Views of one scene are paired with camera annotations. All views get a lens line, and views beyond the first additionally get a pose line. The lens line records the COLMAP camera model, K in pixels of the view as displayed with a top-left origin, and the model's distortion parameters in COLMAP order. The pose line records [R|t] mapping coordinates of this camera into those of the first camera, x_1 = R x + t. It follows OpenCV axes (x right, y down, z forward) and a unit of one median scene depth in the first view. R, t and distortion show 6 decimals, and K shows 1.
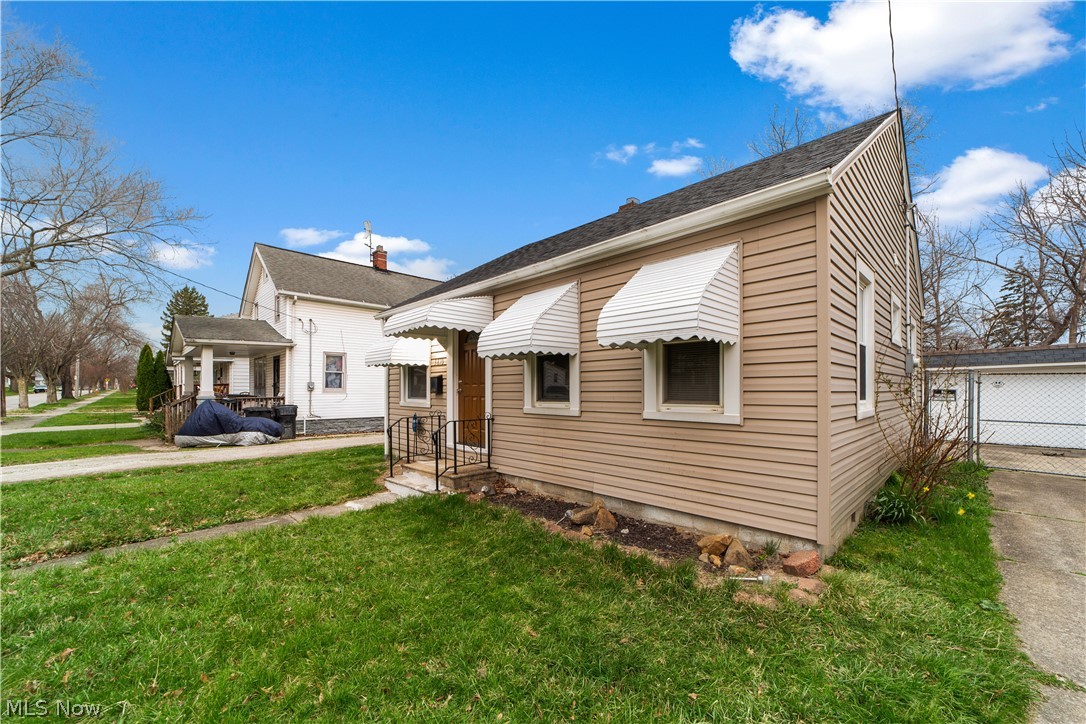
lens RADIAL K [[417.0, 0, 542.5], [0, 417.0, 369.4], [0, 0, 1]] dist [-0.017604, 0.009499]
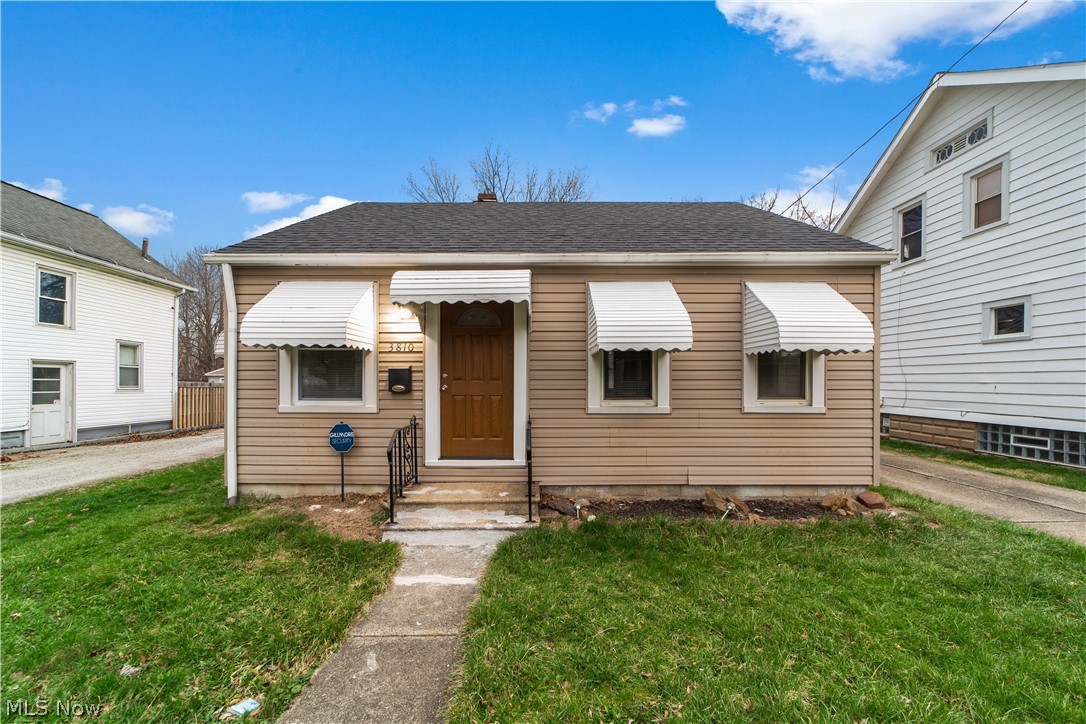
lens RADIAL K [[417.0, 0, 542.5], [0, 417.0, 369.4], [0, 0, 1]] dist [-0.017604, 0.009499]
pose [[0.705956, 0.020177, 0.707968, -0.749810], [-0.037441, 0.999260, 0.008856, 0.005978], [-0.707265, -0.032760, 0.706189, 0.440706]]
